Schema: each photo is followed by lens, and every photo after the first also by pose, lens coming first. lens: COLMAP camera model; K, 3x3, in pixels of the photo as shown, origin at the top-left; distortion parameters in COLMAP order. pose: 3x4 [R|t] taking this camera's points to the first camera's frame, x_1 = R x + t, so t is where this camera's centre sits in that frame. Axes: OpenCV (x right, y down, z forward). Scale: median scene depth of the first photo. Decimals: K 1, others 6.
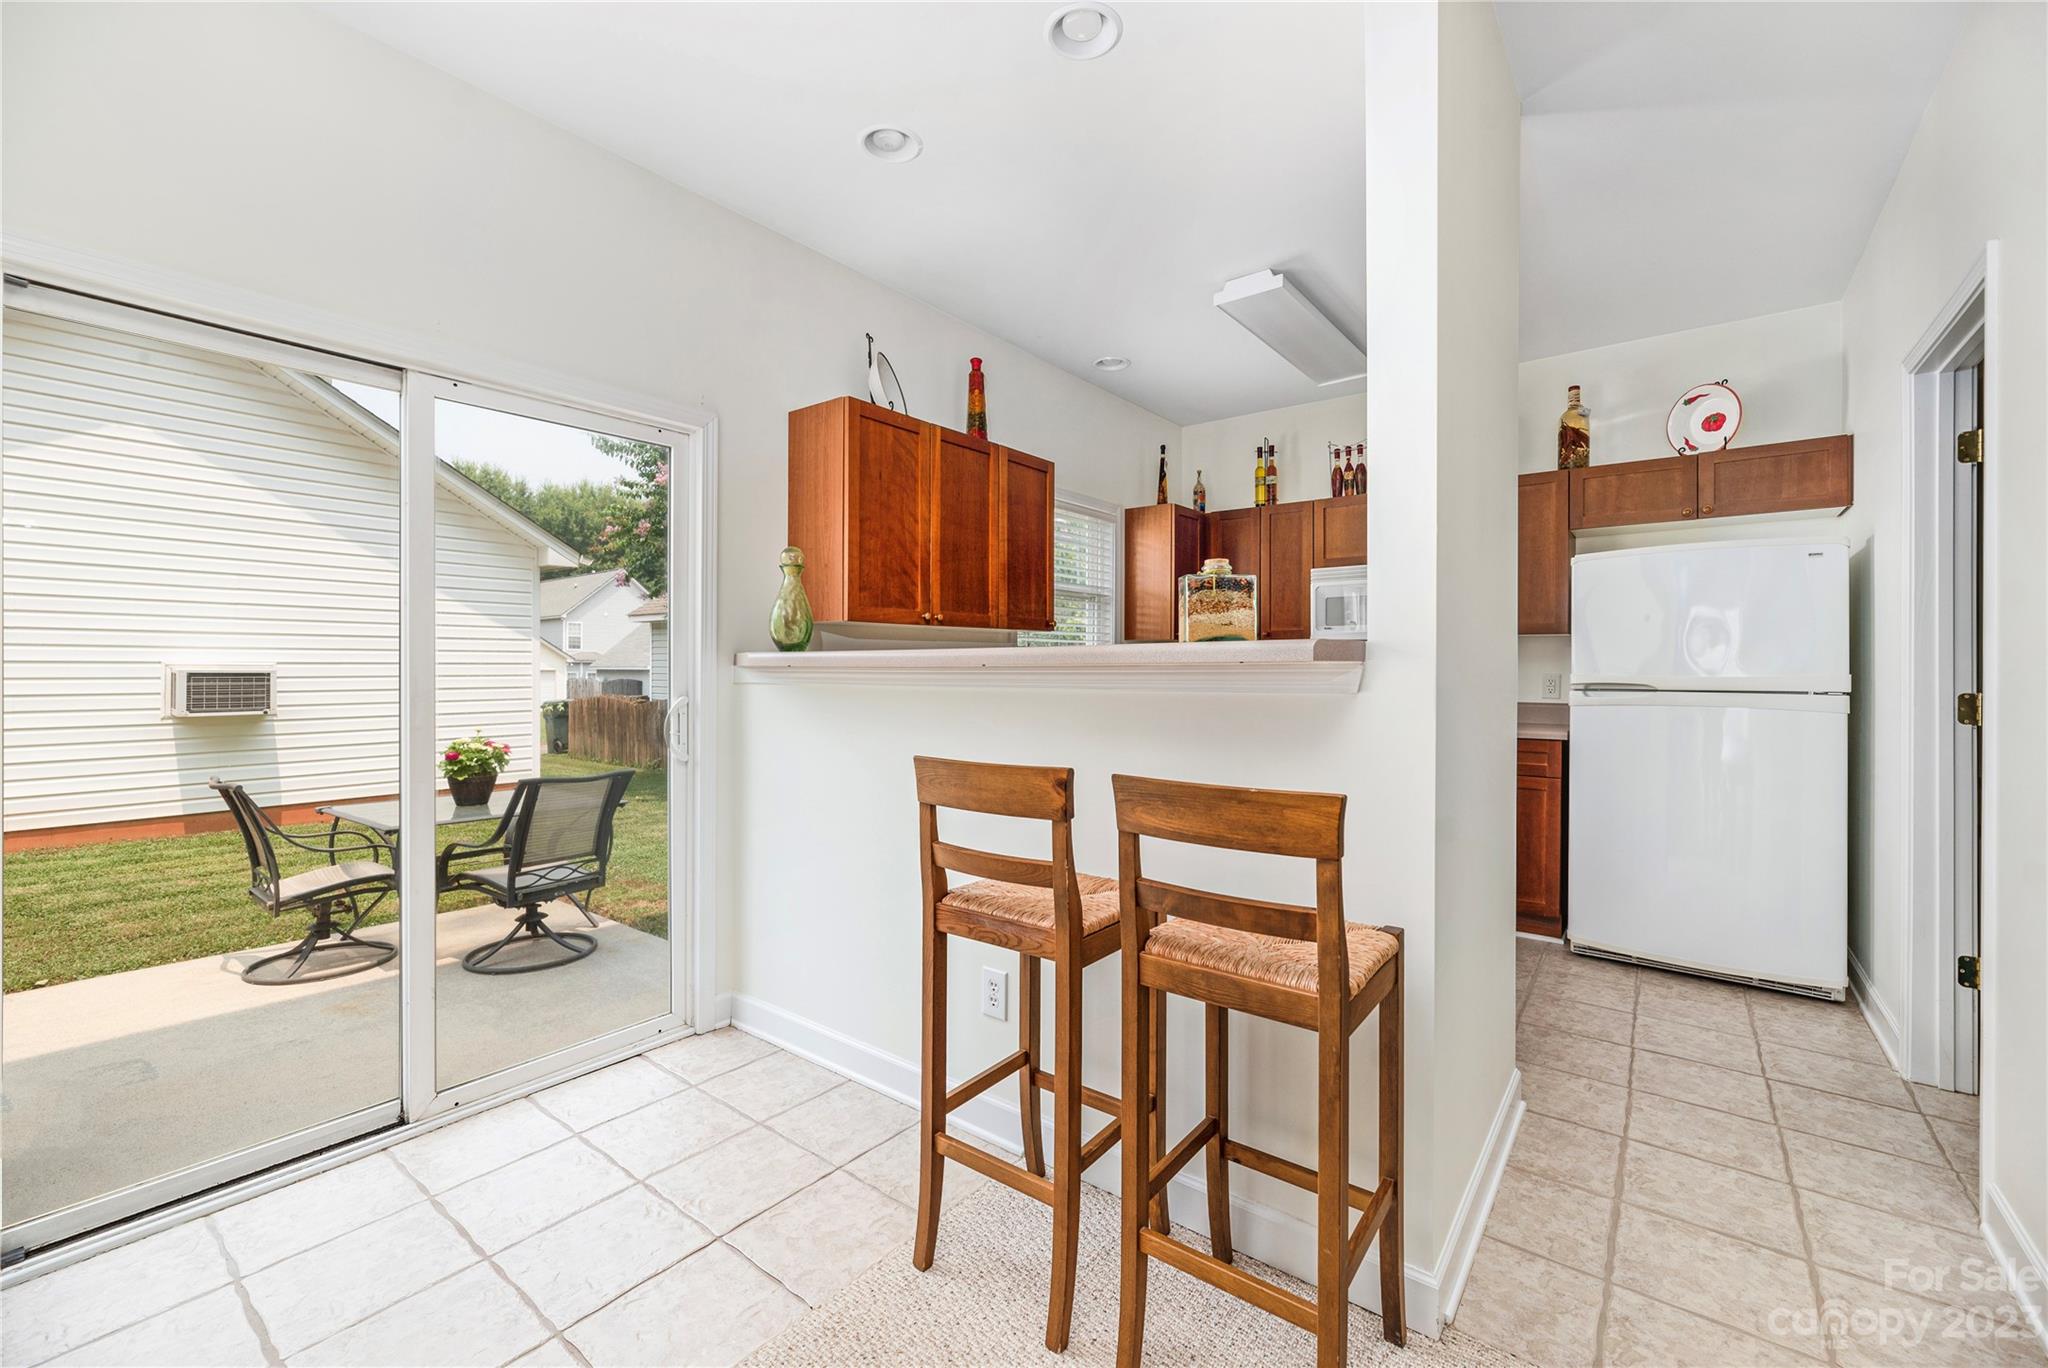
lens RADIAL K [[834.3, 0, 1036.3], [0, 834.3, 669.2], [0, 0, 1]] dist [-0.009040, 0.000845]
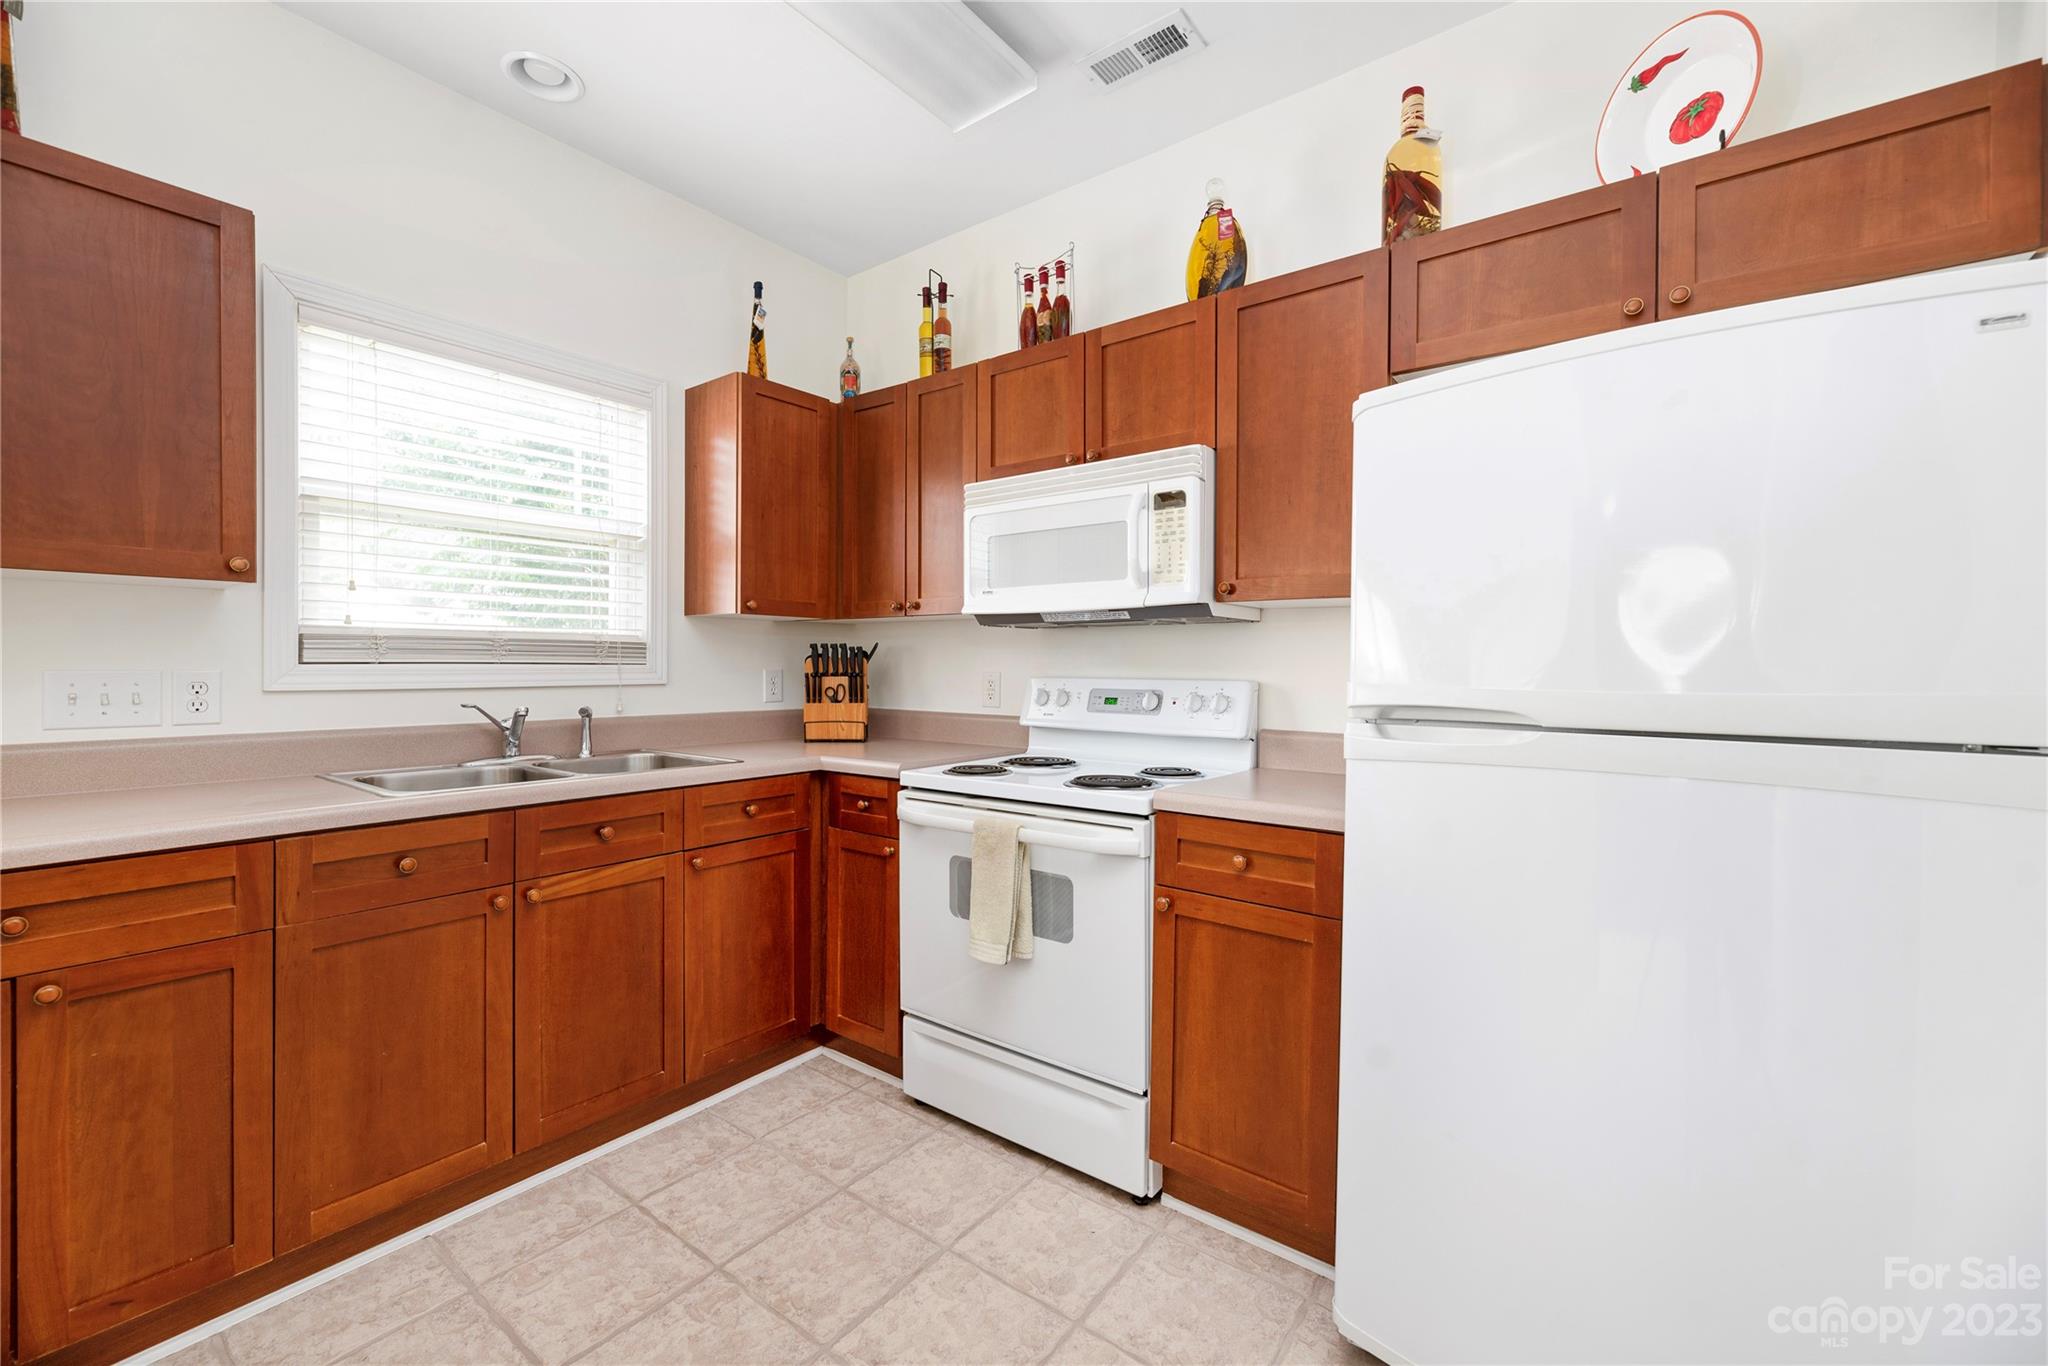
lens RADIAL K [[834.3, 0, 1038.1], [0, 834.3, 676.4], [0, 0, 1]] dist [-0.009040, 0.000845]
pose [[0.999956, 0.003812, 0.008538, 0.470197], [-0.003893, 0.999947, 0.009500, -0.000181], [-0.008502, -0.009533, 0.999918, 0.567201]]
